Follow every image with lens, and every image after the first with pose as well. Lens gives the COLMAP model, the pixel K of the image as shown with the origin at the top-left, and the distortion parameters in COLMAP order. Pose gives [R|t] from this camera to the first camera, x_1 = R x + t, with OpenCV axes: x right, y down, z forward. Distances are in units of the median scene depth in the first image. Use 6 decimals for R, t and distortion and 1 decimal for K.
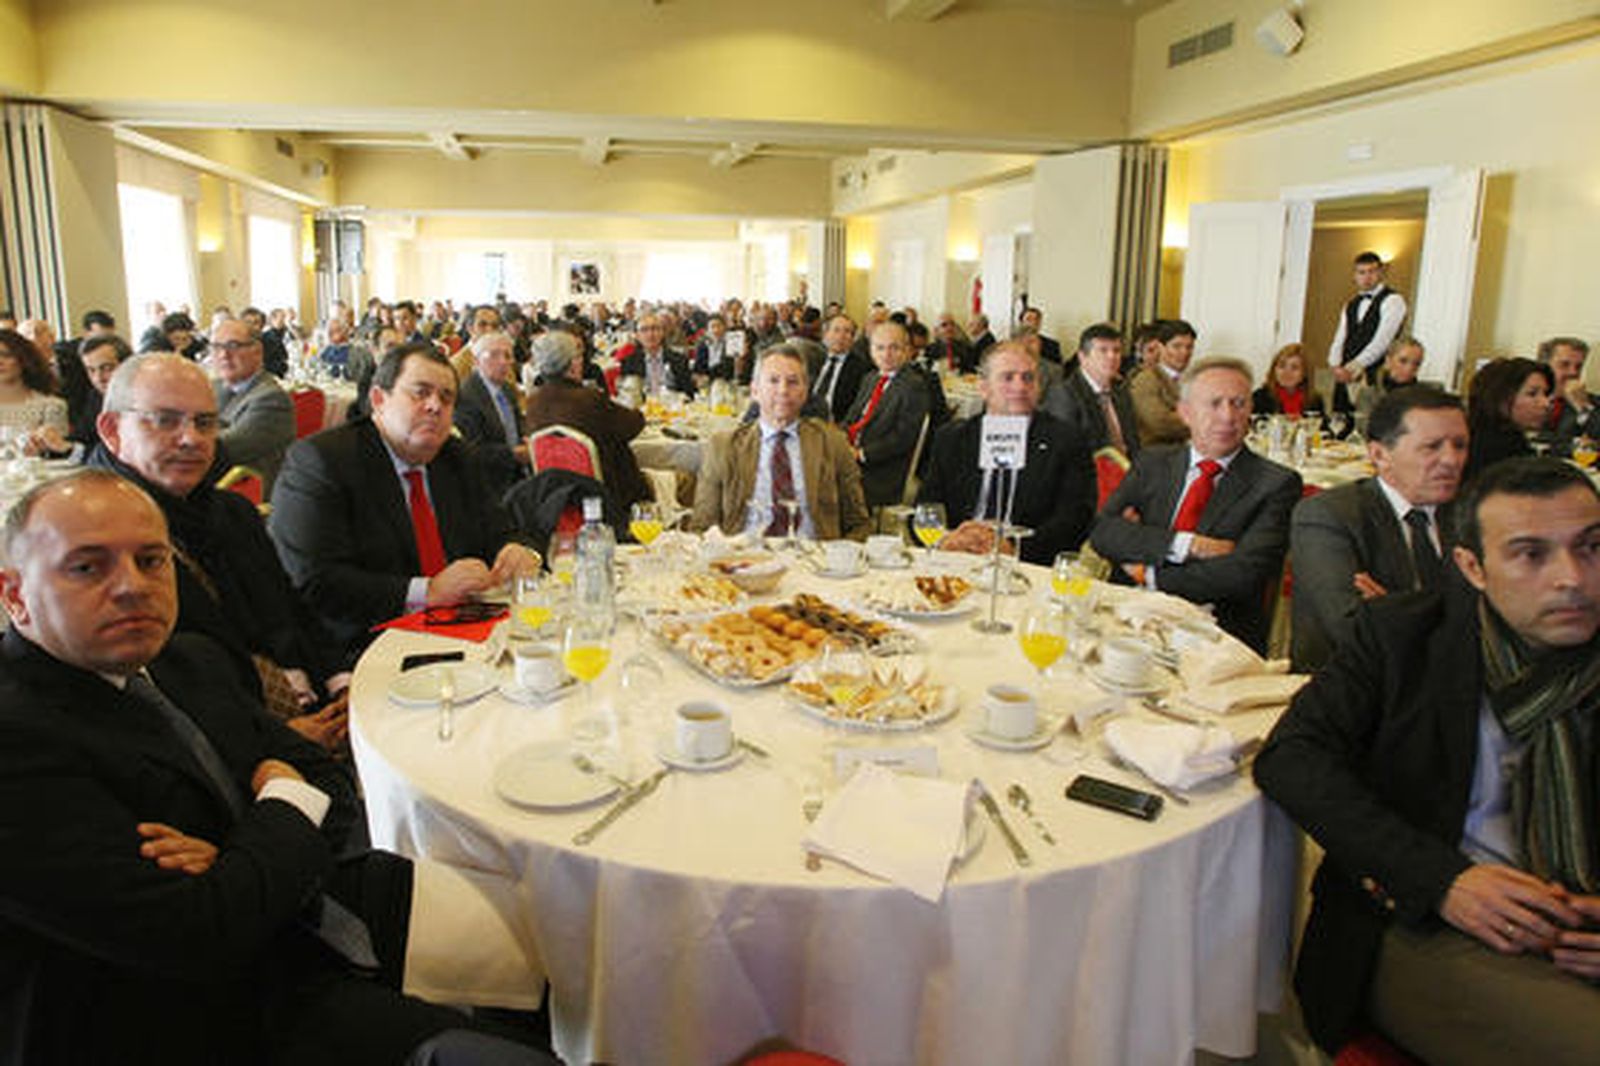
lens RADIAL K [[1120.3, 0, 781.1], [0, 1120.3, 491.2], [0, 0, 1]] dist [-0.022763, 0.000338]
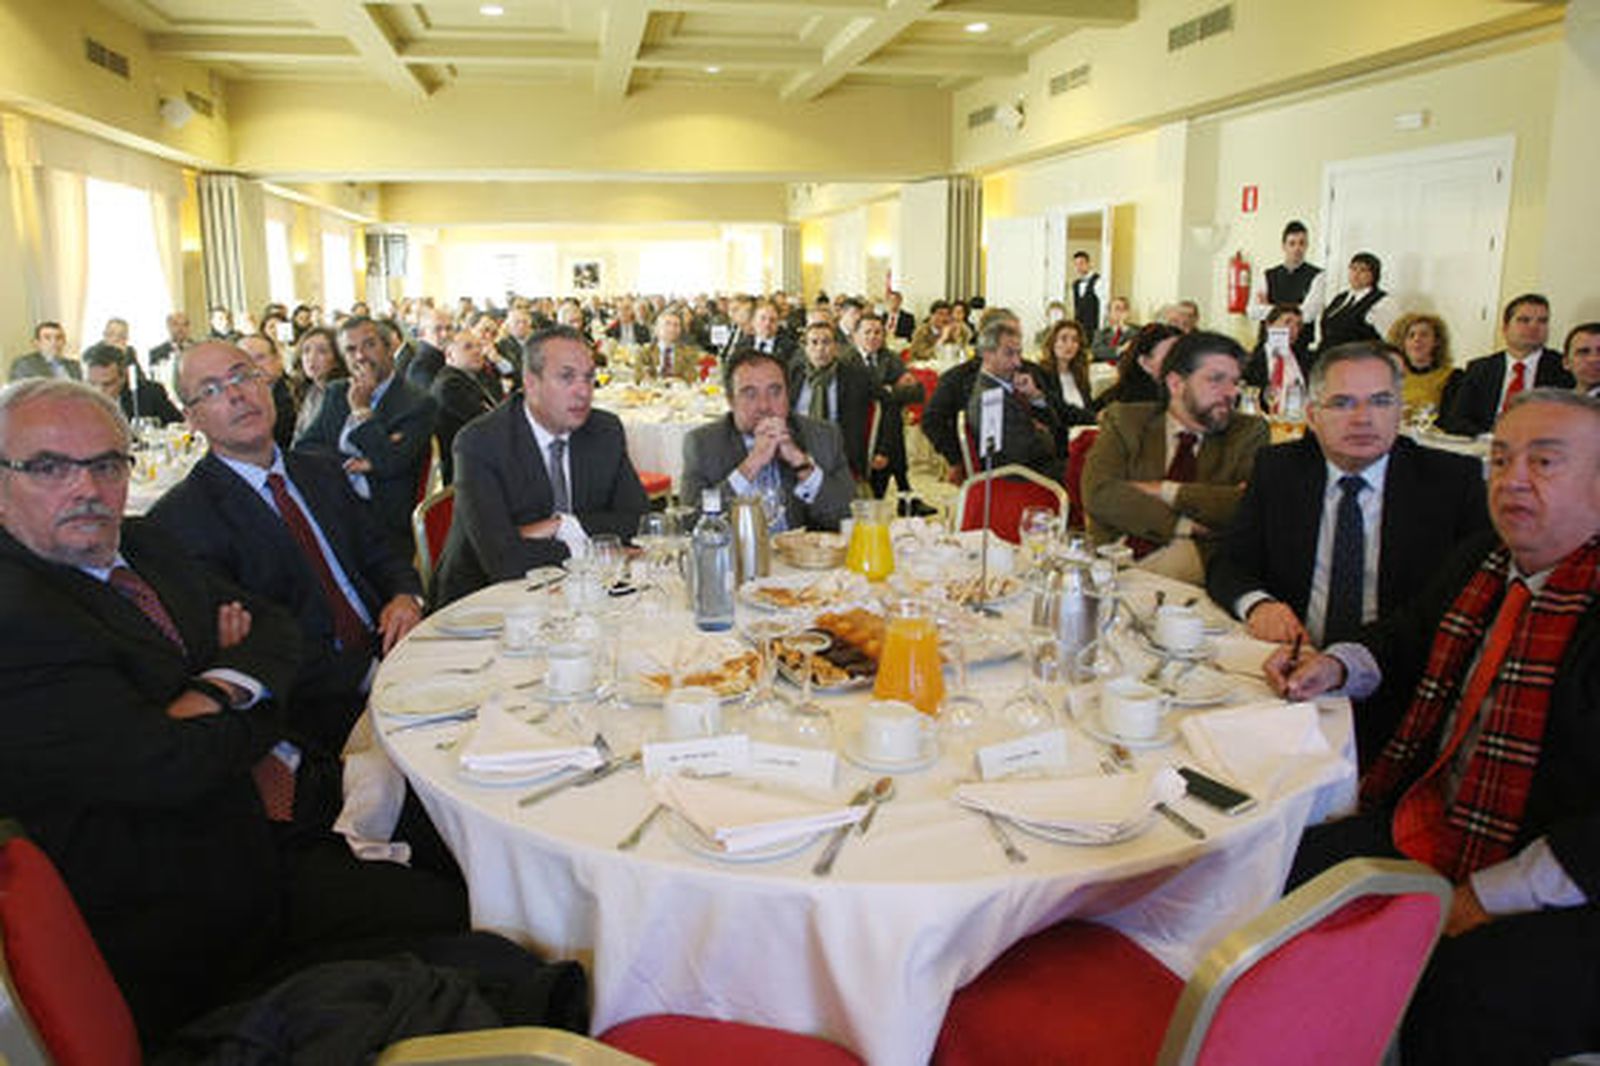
lens RADIAL K [[1168.0, 0, 795.8], [0, 1168.0, 484.8], [0, 0, 1]] dist [-0.036498, 0.004012]
pose [[0.999774, -0.021131, -0.002185, 0.059404], [0.021120, 0.999763, -0.005192, 0.055374], [0.002295, 0.005145, 0.999984, -0.306357]]
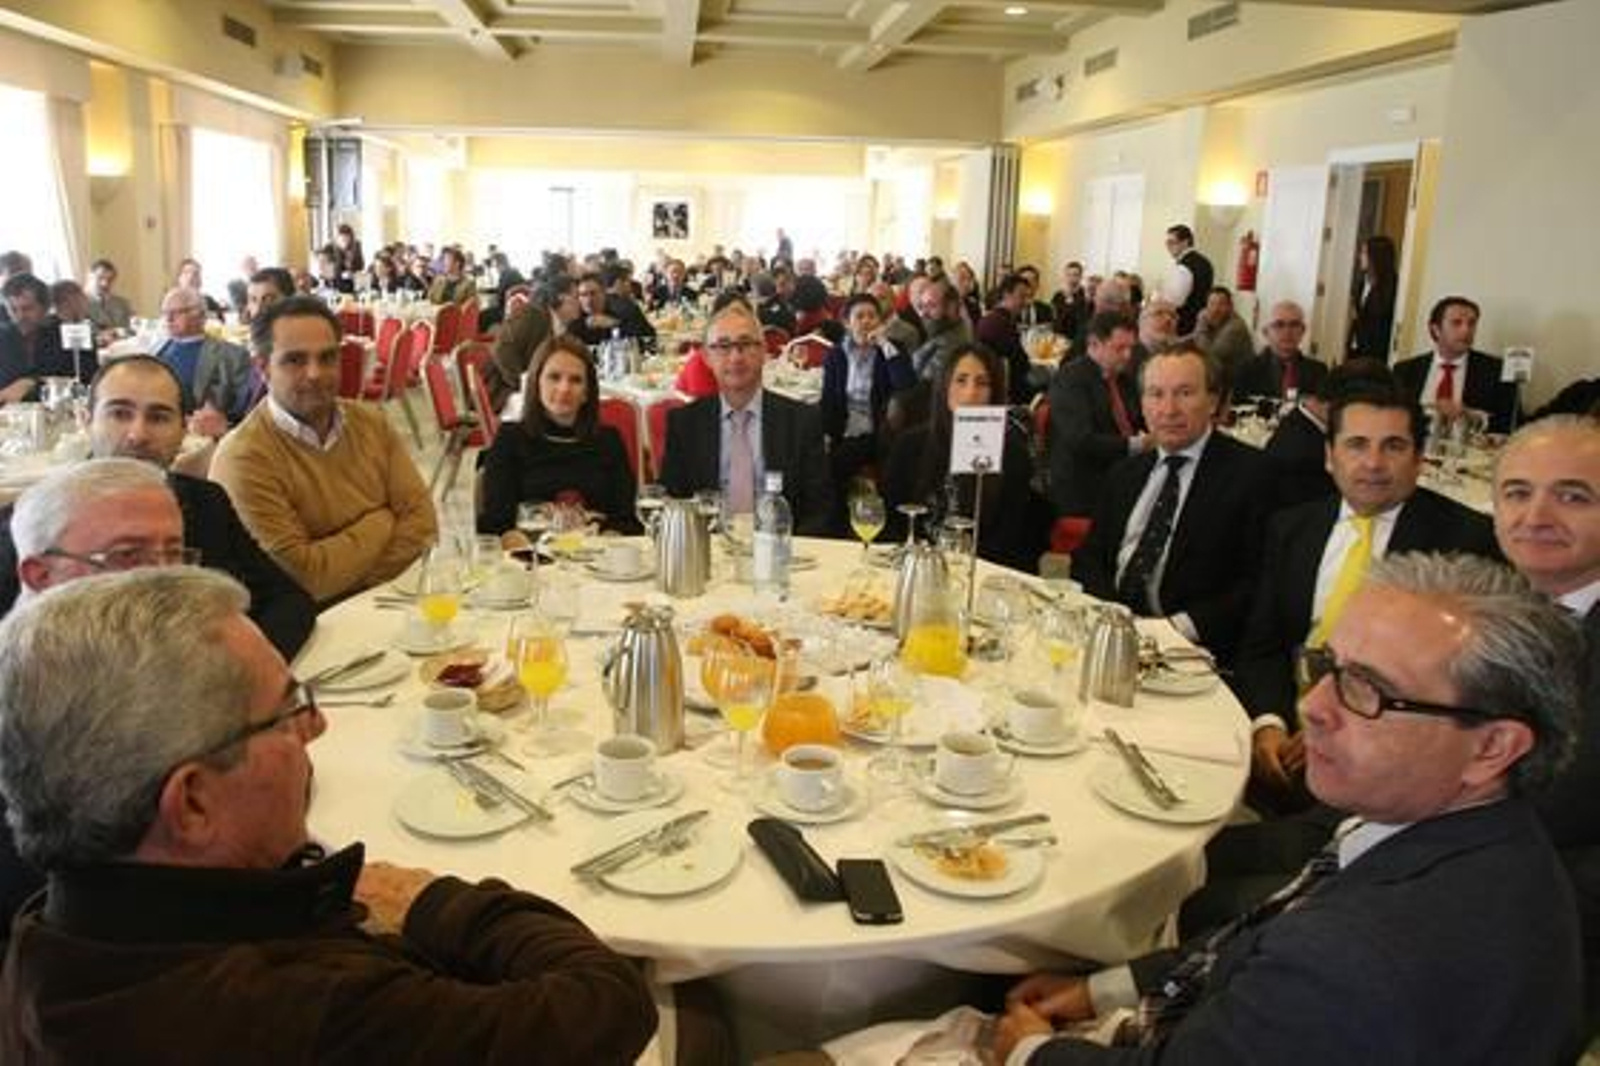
lens RADIAL K [[1197.4, 0, 768.1], [0, 1197.4, 467.2], [0, 0, 1]] dist [-0.035619, 0.004778]
pose [[0.994654, 0.035462, -0.096989, -0.027581], [-0.033981, 0.999280, 0.016884, -0.051345], [0.097518, -0.013498, 0.995142, 0.256323]]
